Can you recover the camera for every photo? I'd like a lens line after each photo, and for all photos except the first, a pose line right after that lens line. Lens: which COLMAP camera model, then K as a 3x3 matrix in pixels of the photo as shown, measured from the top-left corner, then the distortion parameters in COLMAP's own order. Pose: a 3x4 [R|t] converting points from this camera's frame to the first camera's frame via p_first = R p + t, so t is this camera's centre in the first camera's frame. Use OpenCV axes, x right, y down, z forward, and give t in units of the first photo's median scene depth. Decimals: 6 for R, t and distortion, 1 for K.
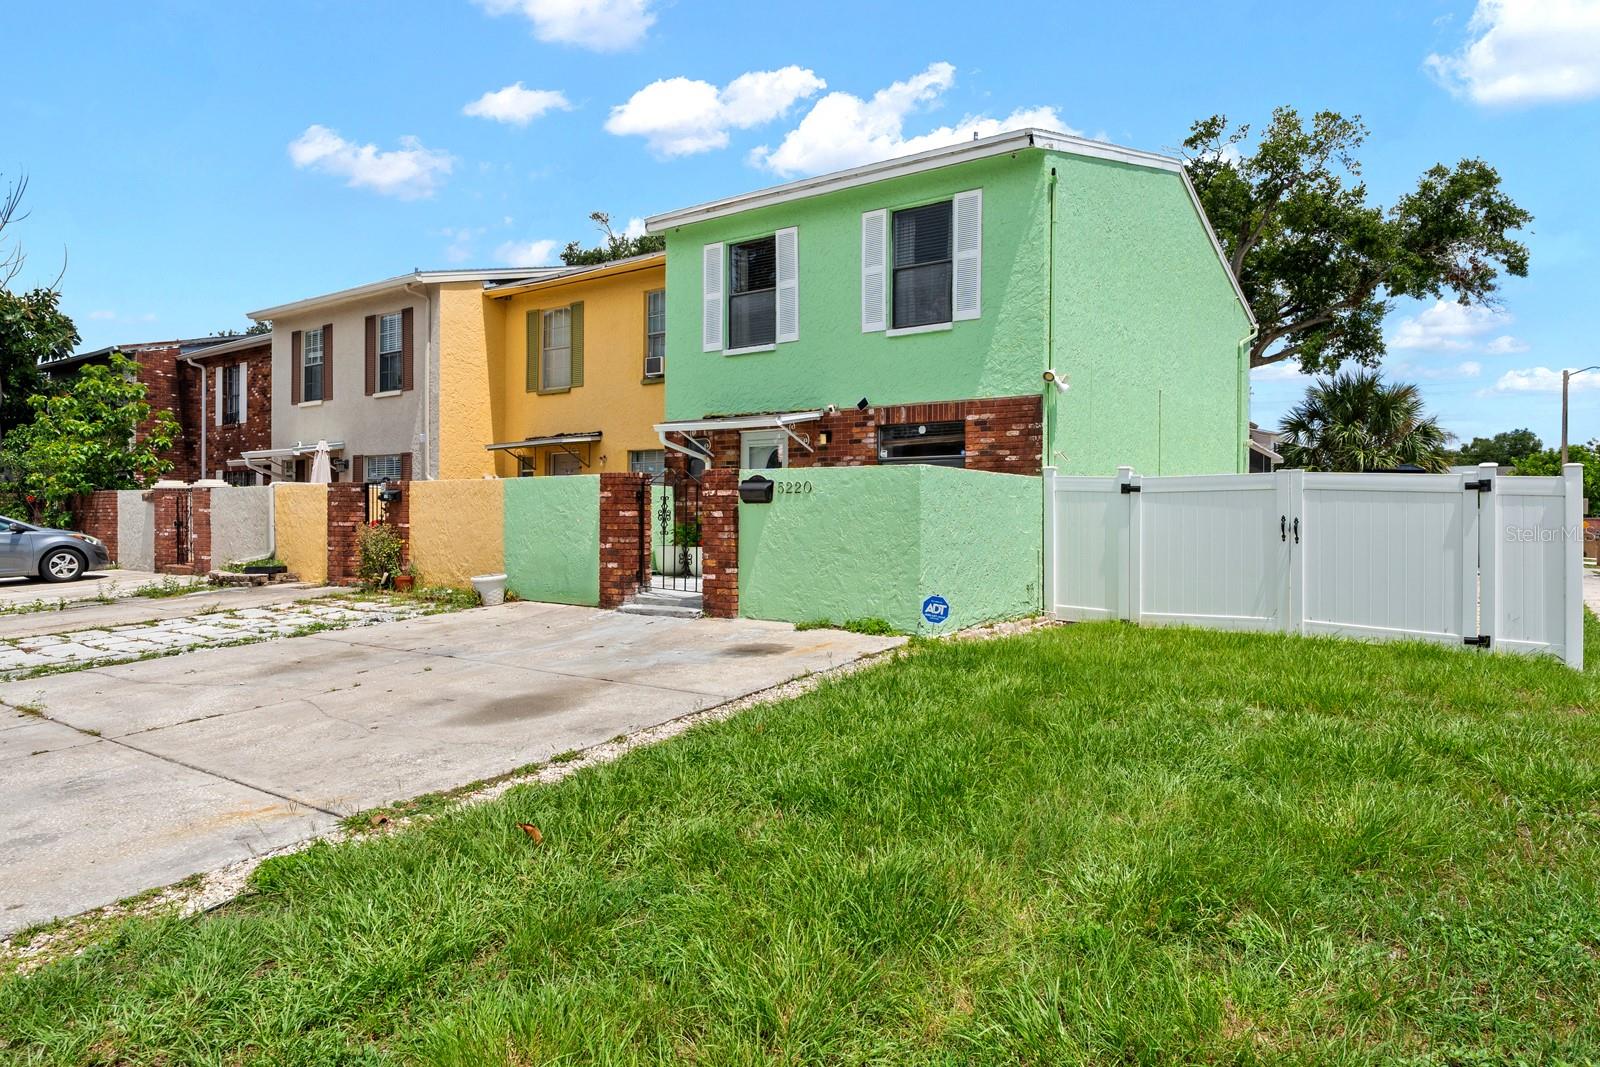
lens RADIAL K [[976.1, 0, 800.0], [0, 976.1, 533.5], [0, 0, 1]] dist [-0.003987, 0.000795]
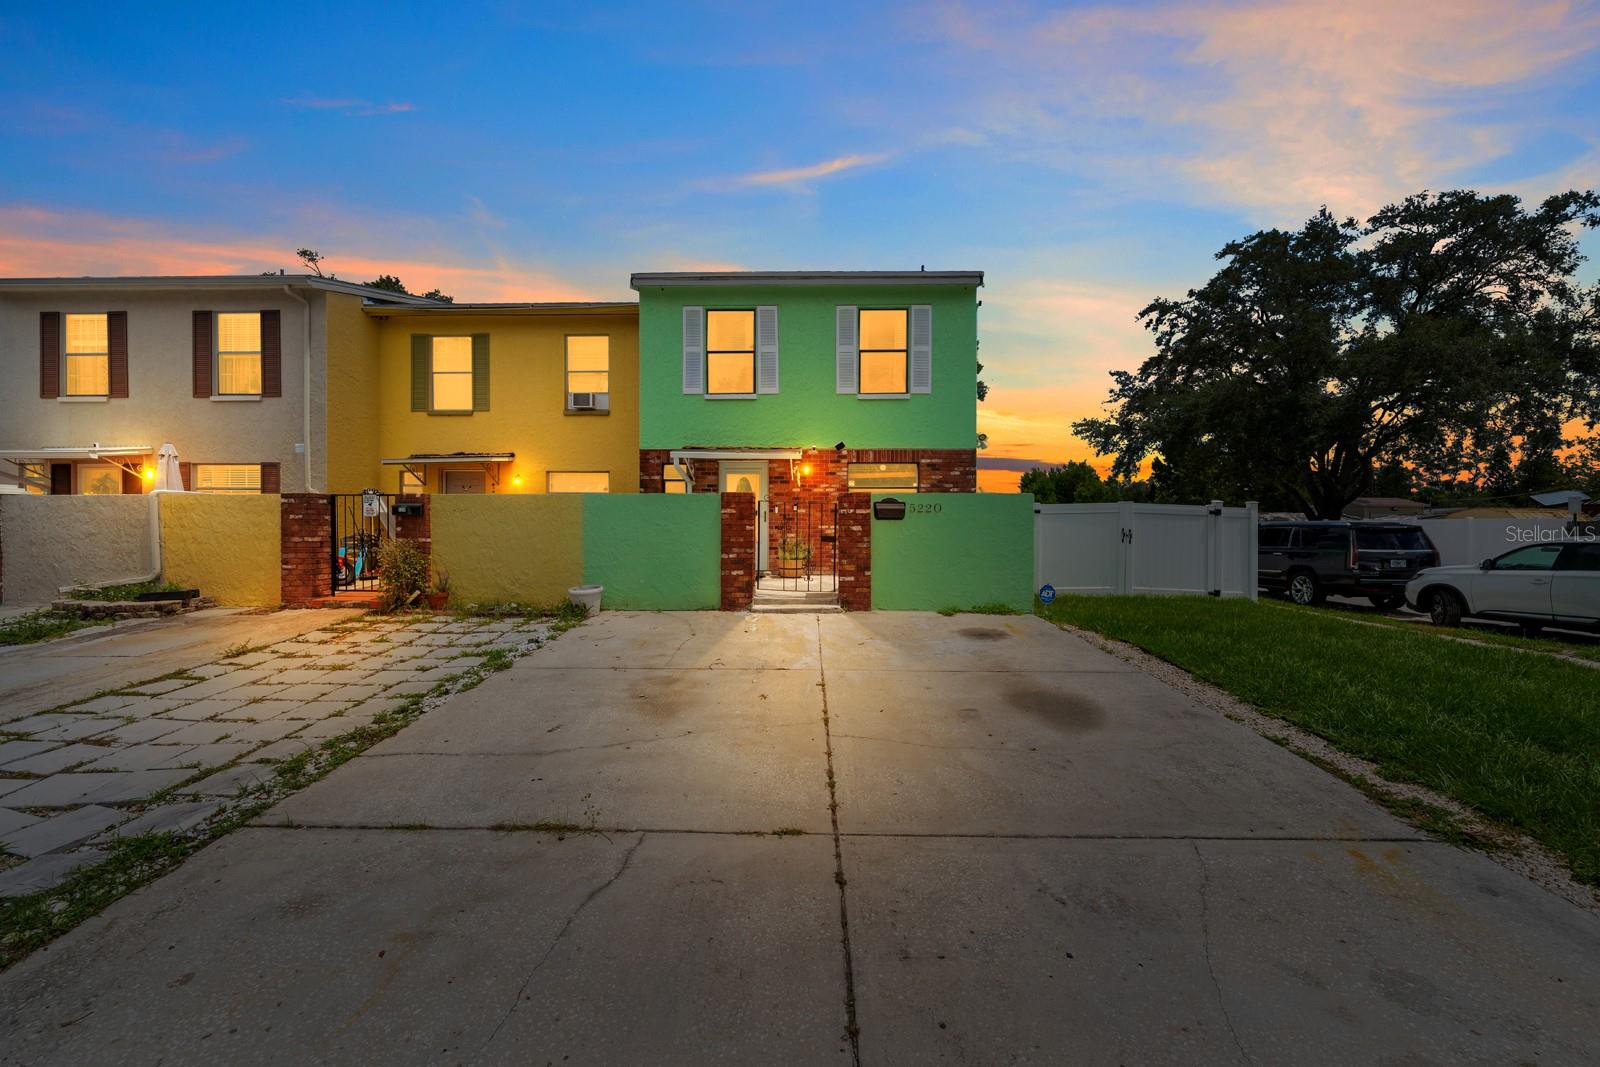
lens RADIAL K [[643.2, 0, 800.0], [0, 643.2, 533.5], [0, 0, 1]] dist [0.001966, 0.000431]
pose [[0.829319, -0.008653, 0.558708, -0.466522], [0.011468, 0.999933, -0.001535, -0.009841], [-0.558657, 0.007680, 0.829363, 0.276188]]
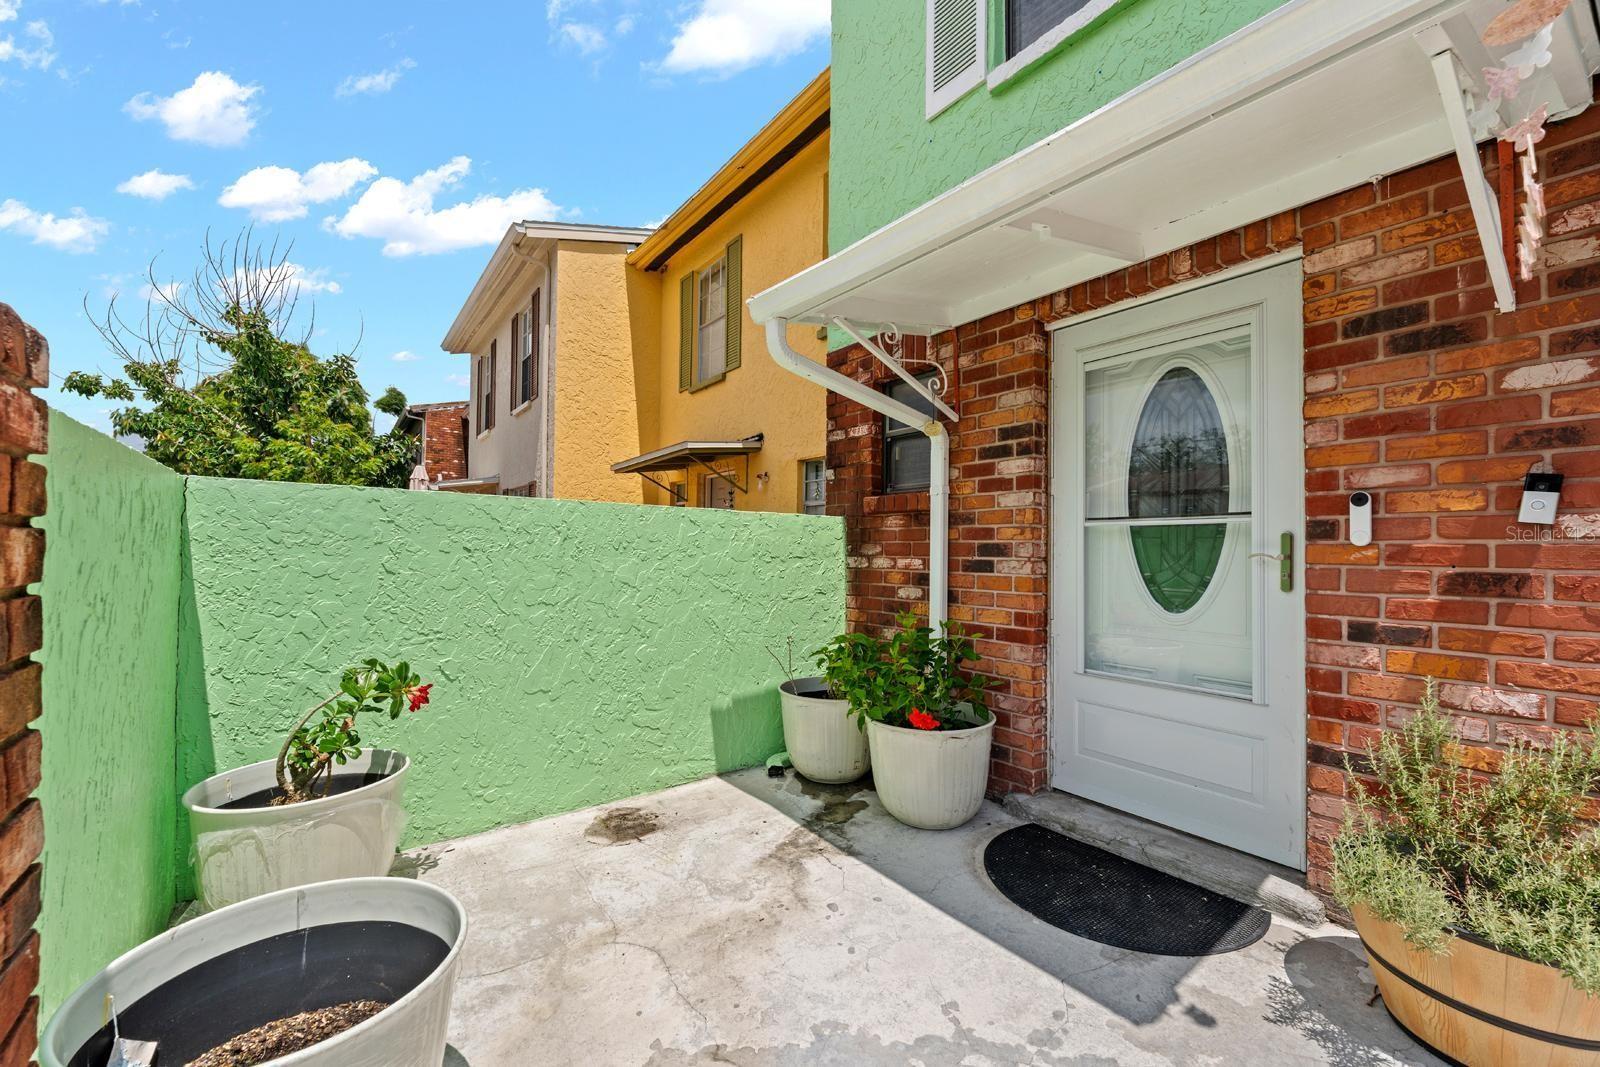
lens RADIAL K [[643.2, 0, 800.0], [0, 643.2, 533.5], [0, 0, 1]] dist [0.001966, 0.000431]
pose [[0.953797, -0.003533, -0.300433, -0.080198], [-0.009235, 0.999114, -0.041069, -0.034436], [0.300311, 0.041946, 0.952918, 0.847459]]
